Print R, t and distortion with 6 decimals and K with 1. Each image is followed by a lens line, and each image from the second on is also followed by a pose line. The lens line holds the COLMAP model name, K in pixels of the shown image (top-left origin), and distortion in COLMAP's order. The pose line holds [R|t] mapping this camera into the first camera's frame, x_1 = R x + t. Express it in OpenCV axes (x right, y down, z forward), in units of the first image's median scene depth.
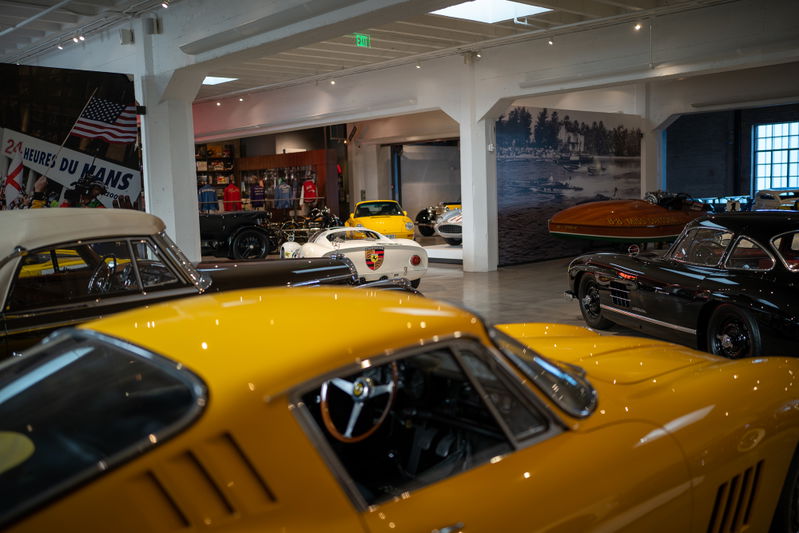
lens RADIAL K [[777.2, 0, 399.5], [0, 777.2, 266.5], [0, 0, 1]] dist [-0.044889, 0.151184]
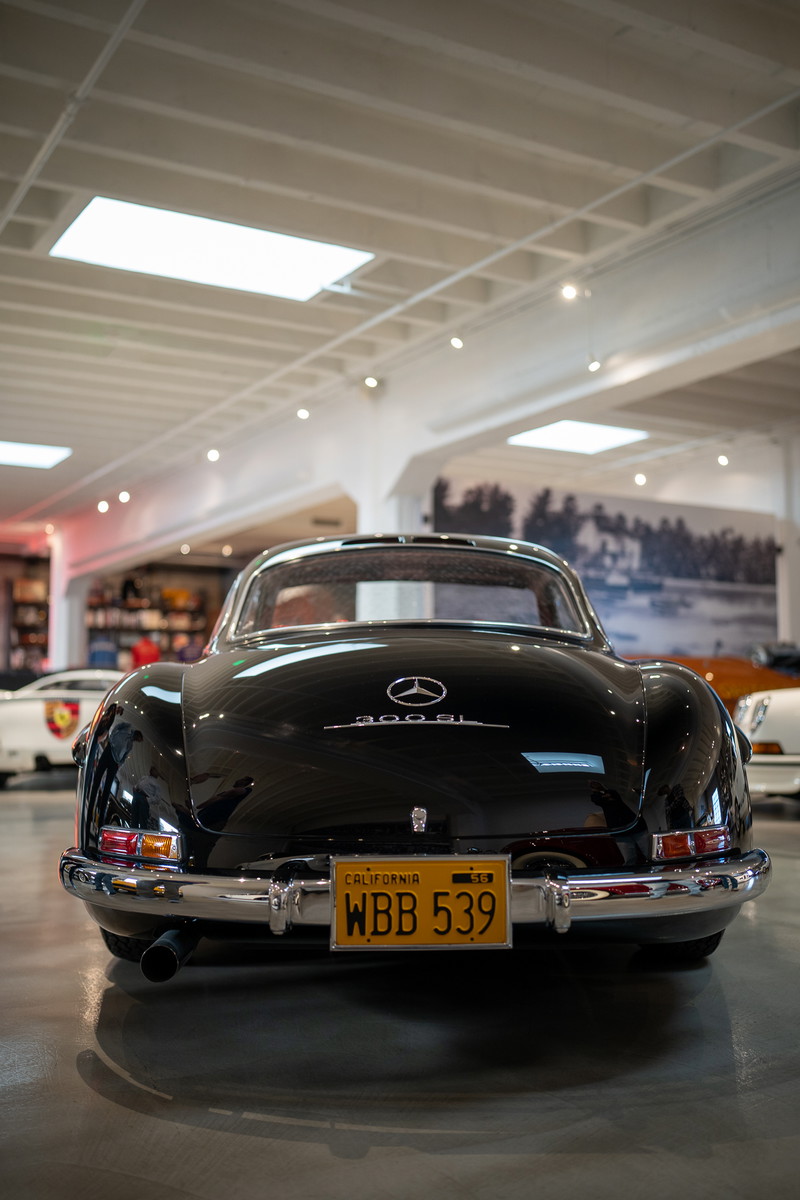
lens RADIAL K [[1176.9, 0, 400.0], [0, 1176.9, 600.0], [0, 0, 1]] dist [-0.042070, 0.165311]
pose [[0.977665, 0.010780, -0.209893, 0.249668], [-0.049019, 0.982837, -0.177846, 0.028900], [0.204373, 0.184163, 0.961413, 0.172752]]
